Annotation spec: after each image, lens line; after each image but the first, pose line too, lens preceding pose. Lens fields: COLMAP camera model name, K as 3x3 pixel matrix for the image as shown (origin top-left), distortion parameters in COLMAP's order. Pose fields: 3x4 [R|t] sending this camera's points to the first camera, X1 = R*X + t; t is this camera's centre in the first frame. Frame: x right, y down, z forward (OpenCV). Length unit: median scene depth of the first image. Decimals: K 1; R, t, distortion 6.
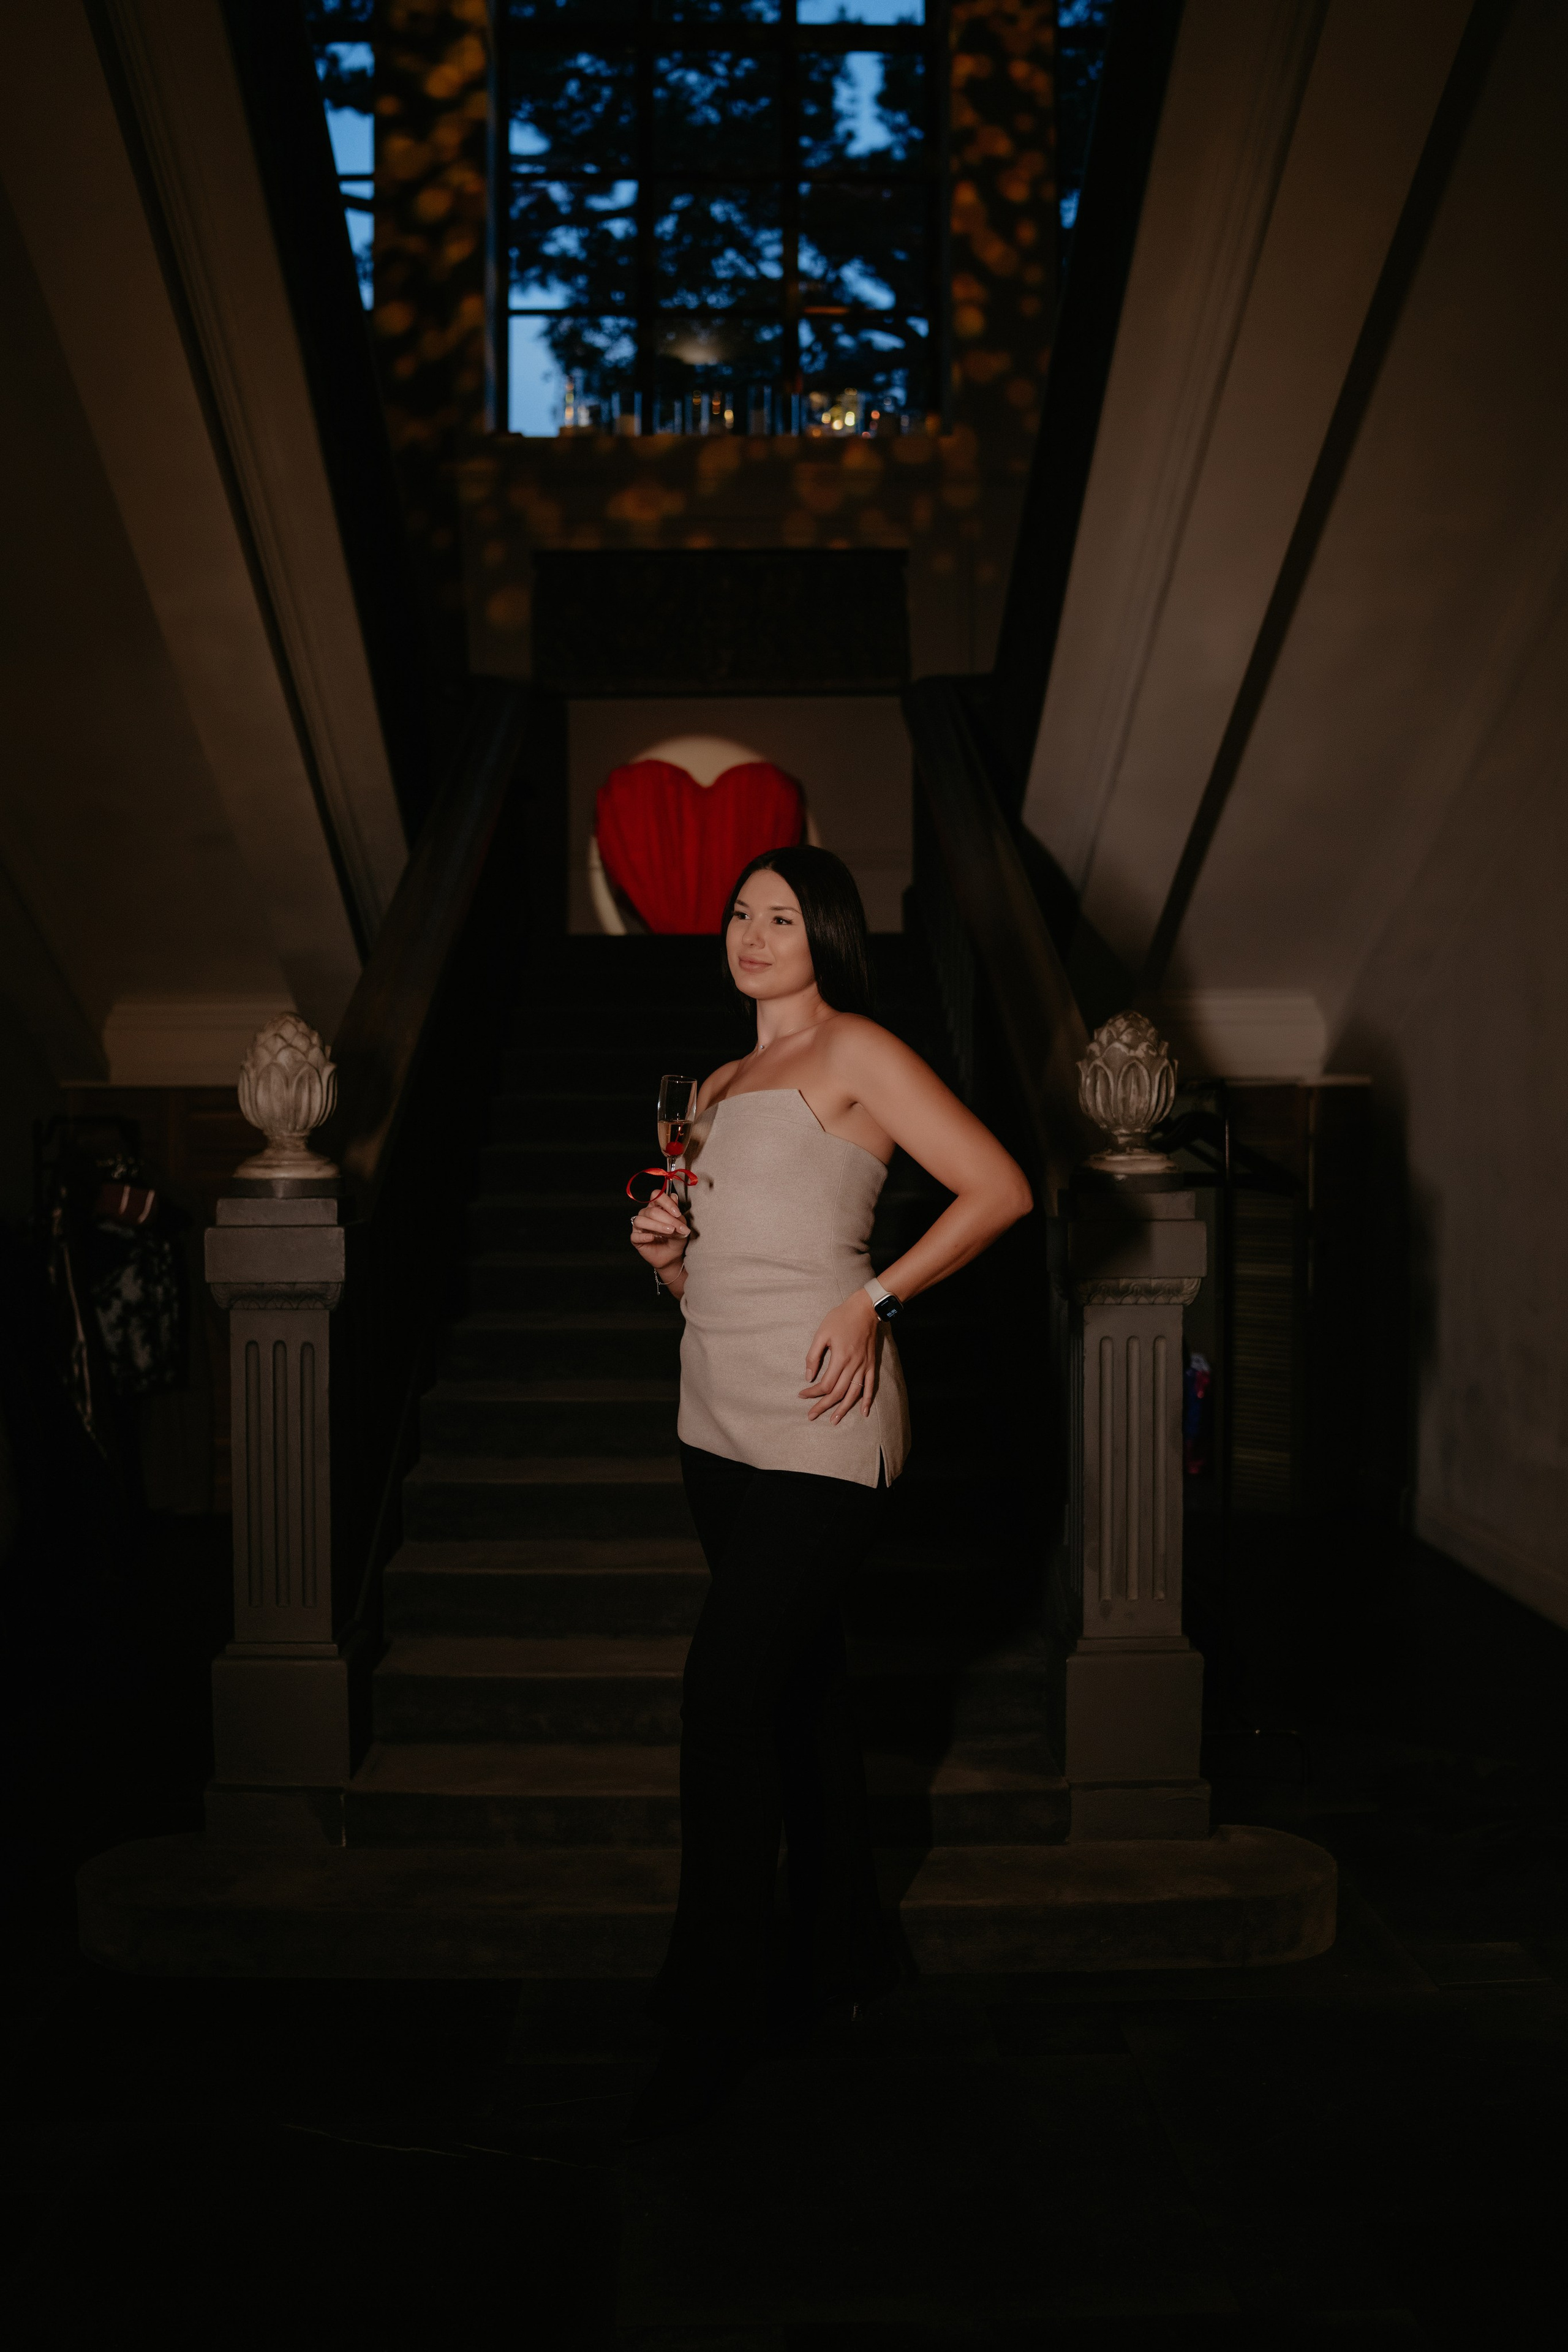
lens RADIAL K [[2246.9, 0, 784.0], [0, 2246.9, 1191.7], [0, 0, 1]] dist [-0.183268, 0.203678]
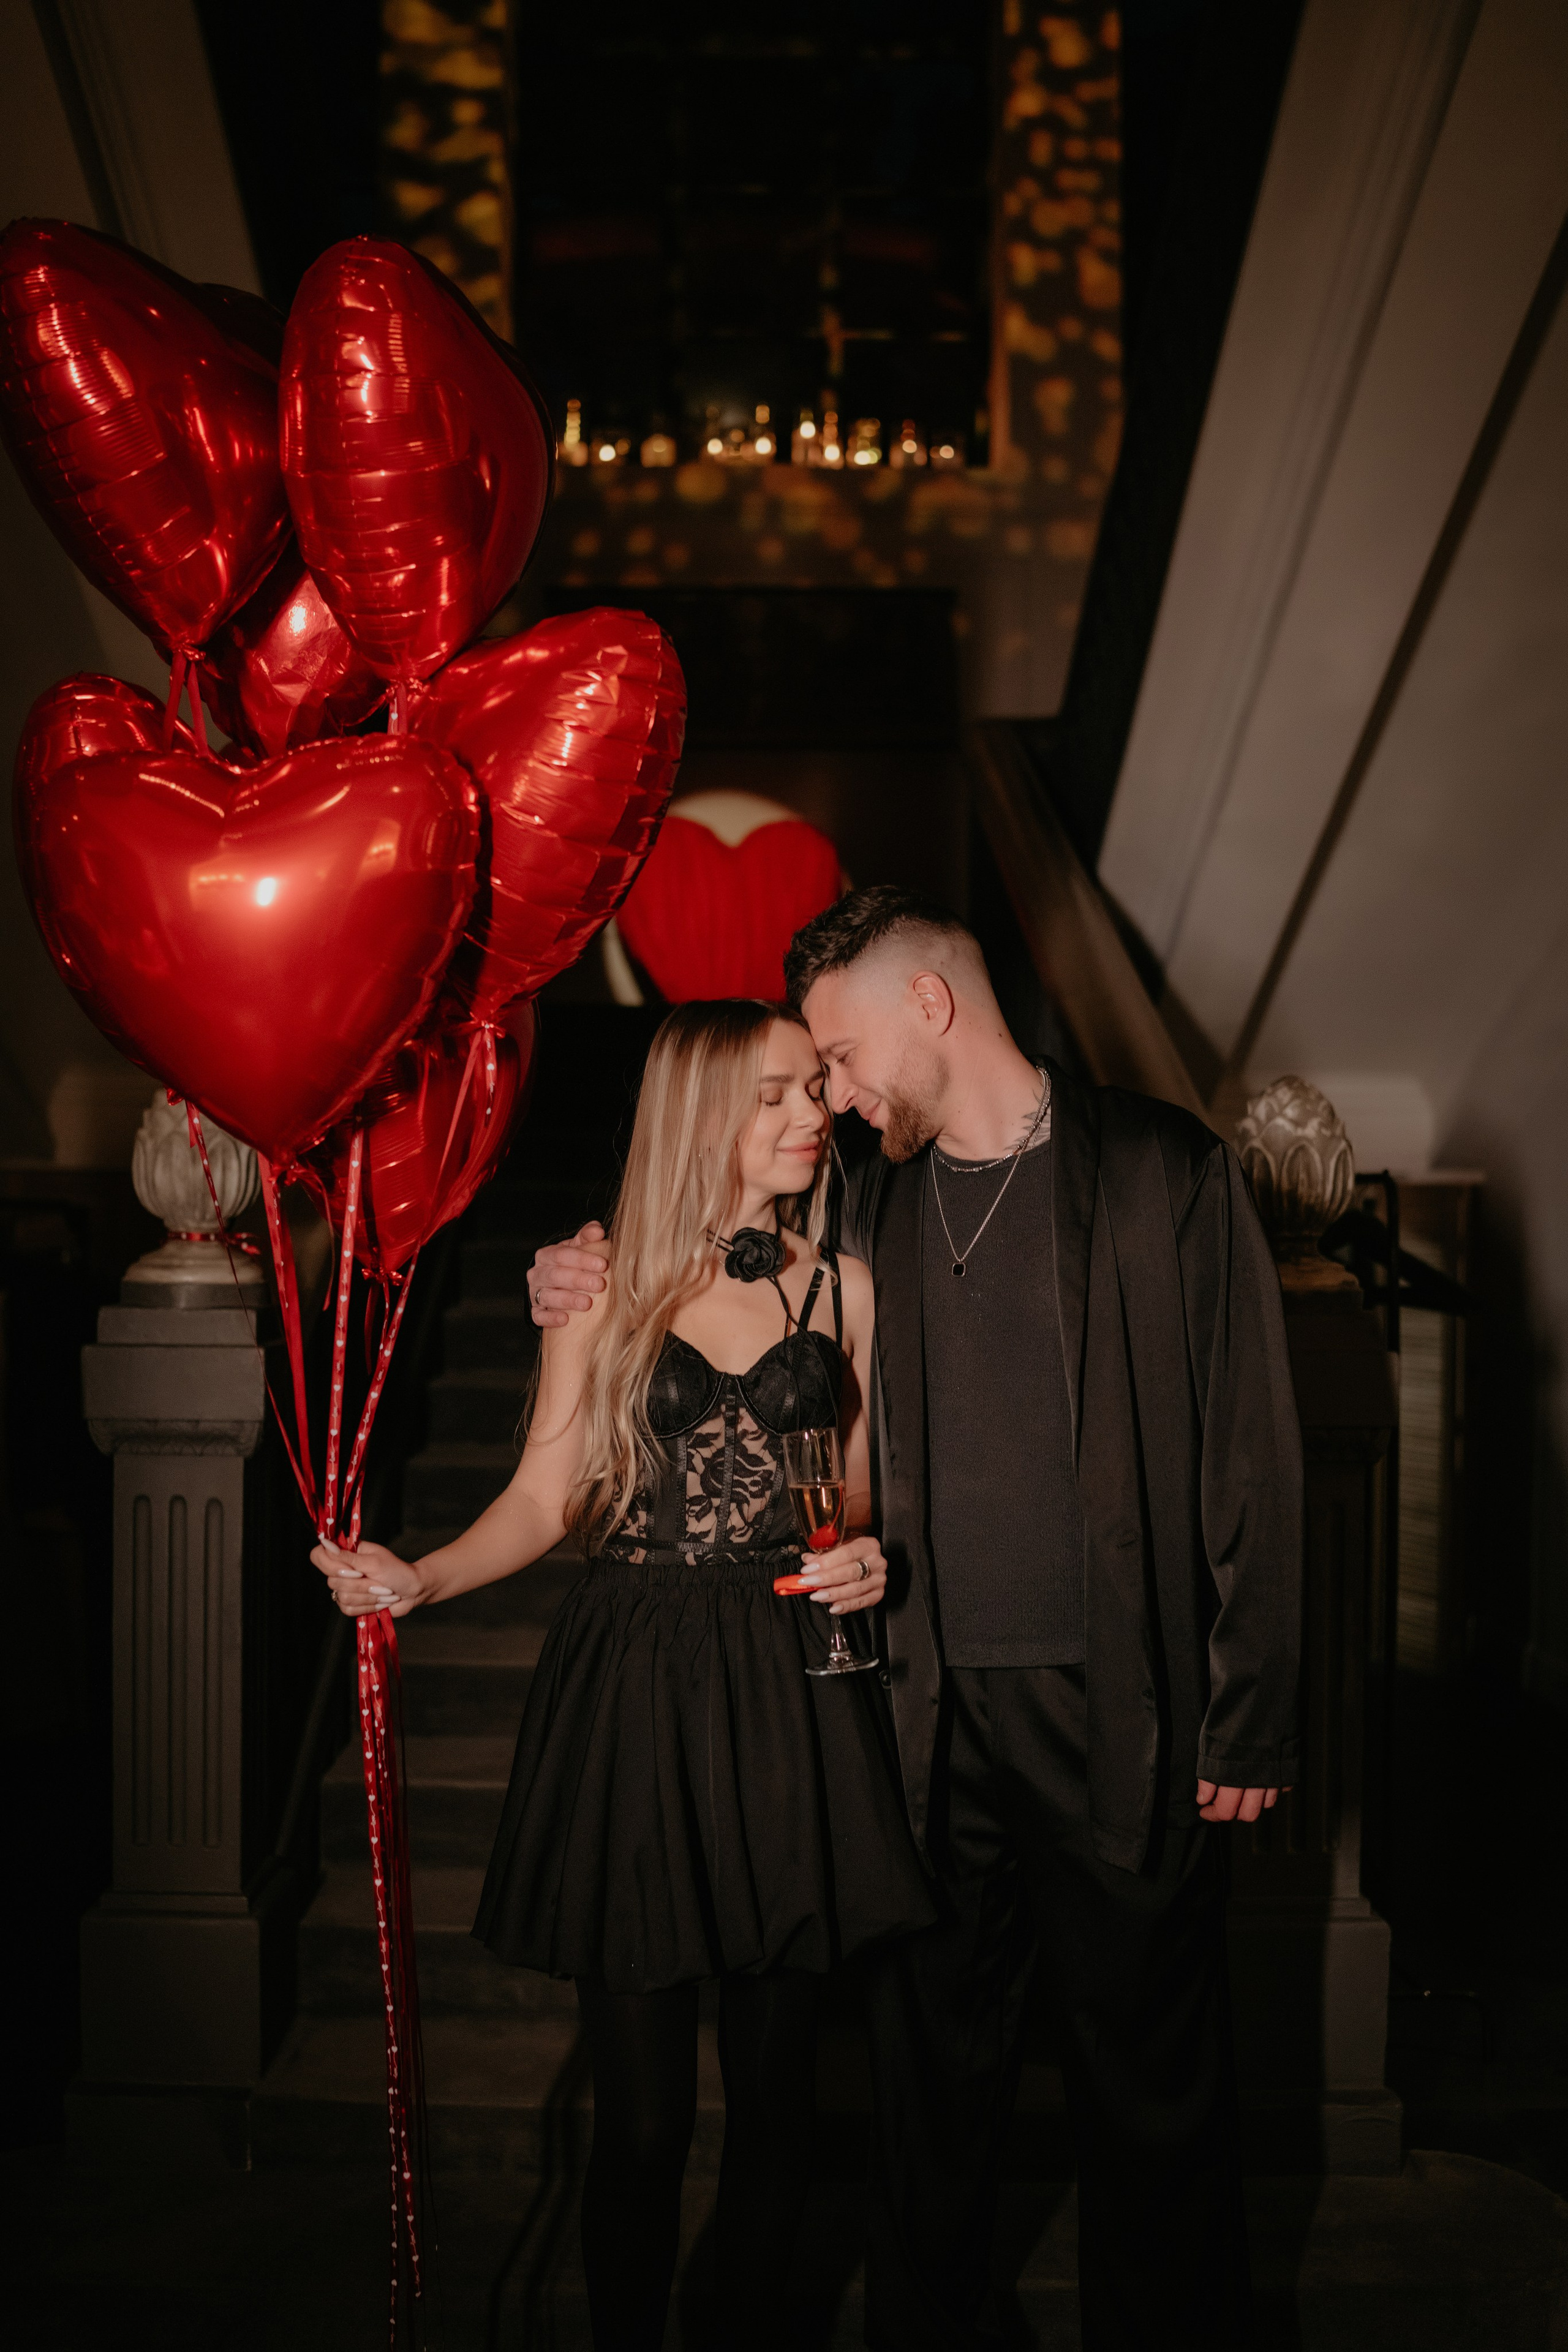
lens RADIAL K [[2232.1, 0, 788.4], [0, 2232.1, 1172.1], [0, 0, 1]] dist [-0.183919, 0.217650]
pose [[0.999926, 0.011216, -0.004733, -0.015475], [-0.011447, 0.998581, -0.052014, -0.006883], [0.004143, 0.052064, 0.998635, 0.243290]]
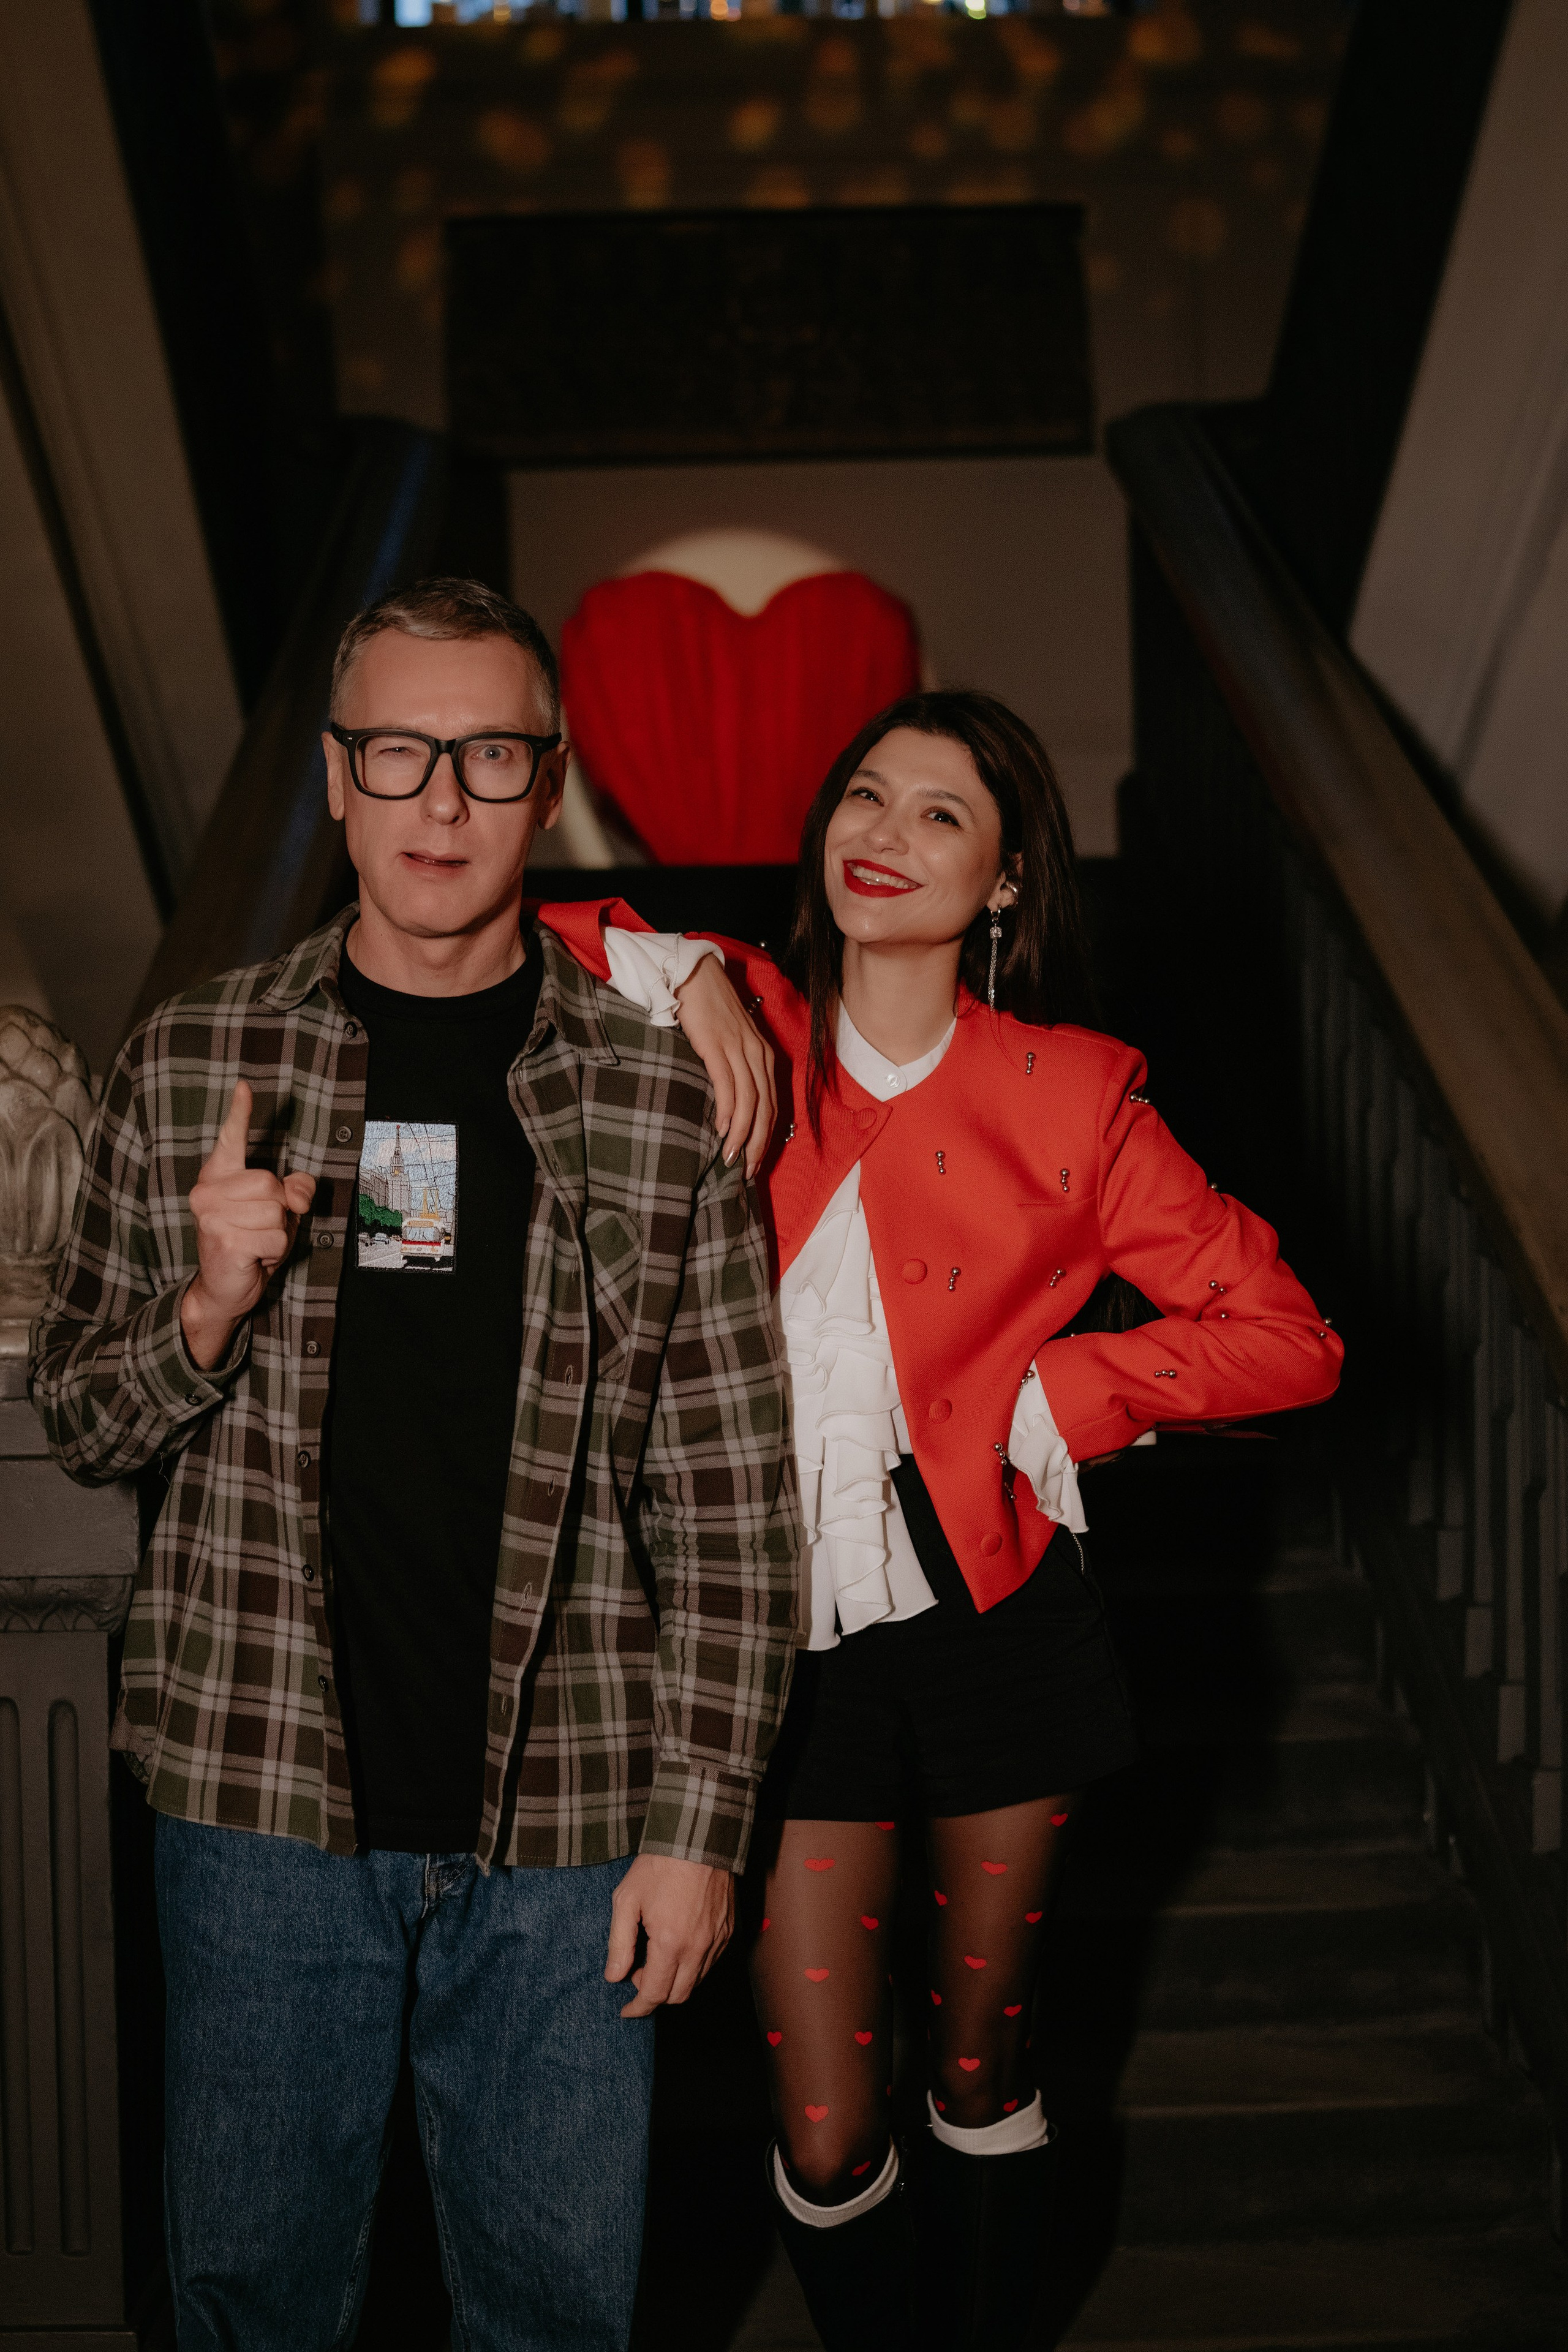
lens RADIAL K [[3389.2, 0, 758.3], [0, 3389.2, 1215.2], [0, 0, 1]] dist [-0.150493, 0.049021]
pose [[0.999790, -0.016362, -0.012345, -0.054821], [0.016129, 0.999693, -0.018791, -0.019760], [0.012649, 0.018588, 0.999747, 0.282916]]
